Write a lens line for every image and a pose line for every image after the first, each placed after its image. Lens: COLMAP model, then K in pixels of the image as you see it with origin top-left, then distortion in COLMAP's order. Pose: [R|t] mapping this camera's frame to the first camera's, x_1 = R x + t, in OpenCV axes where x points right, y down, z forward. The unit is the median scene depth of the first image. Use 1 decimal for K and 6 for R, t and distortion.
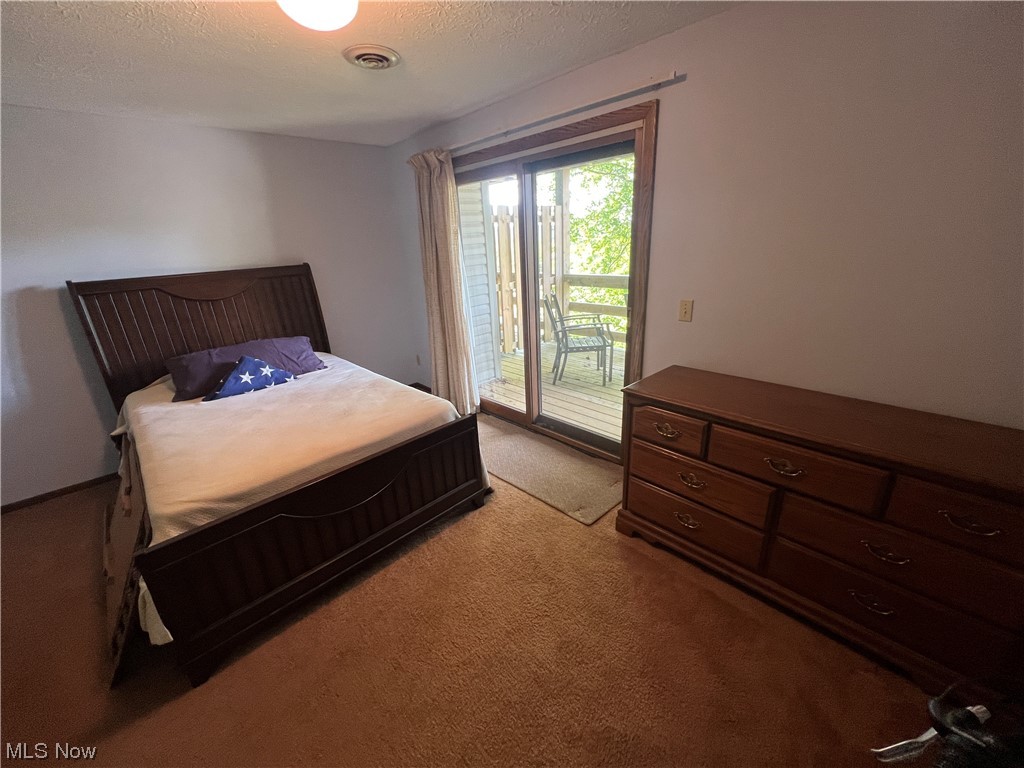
lens RADIAL K [[408.4, 0, 510.5], [0, 408.4, 383.1], [0, 0, 1]] dist [-0.000382, -0.000099]
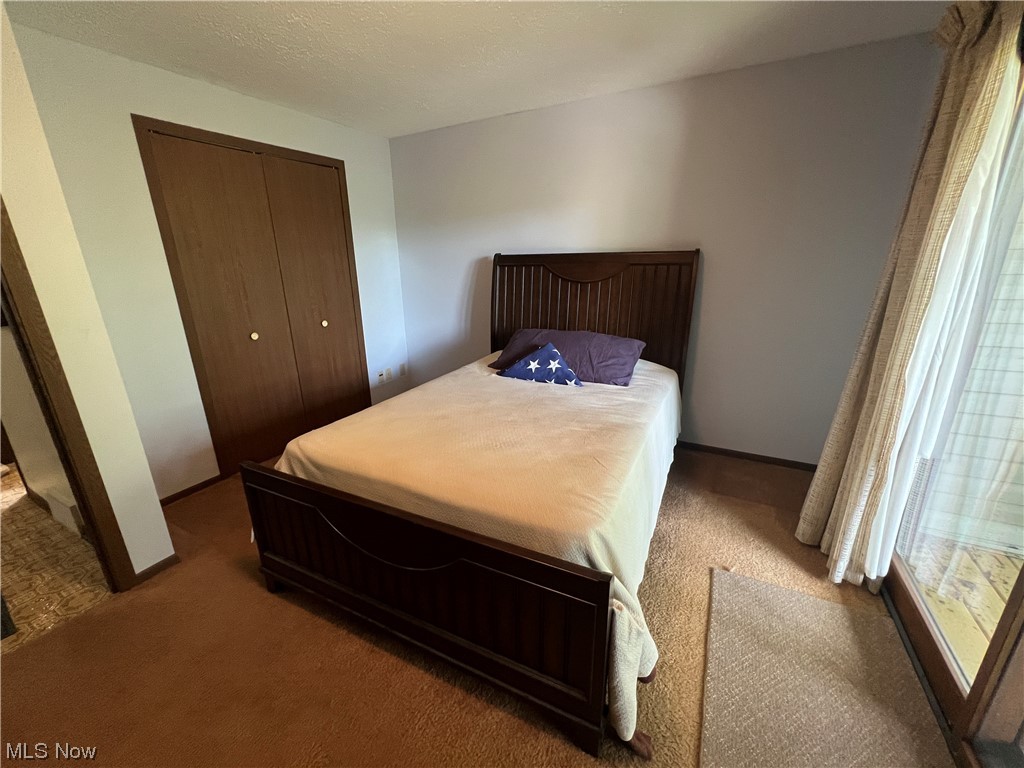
lens RADIAL K [[408.4, 0, 510.5], [0, 408.4, 383.1], [0, 0, 1]] dist [-0.000382, -0.000099]
pose [[0.316889, 0.319912, -0.892882, 0.172746], [-0.317605, 0.922841, 0.217926, -0.157902], [0.893705, 0.214526, 0.394044, 0.587182]]
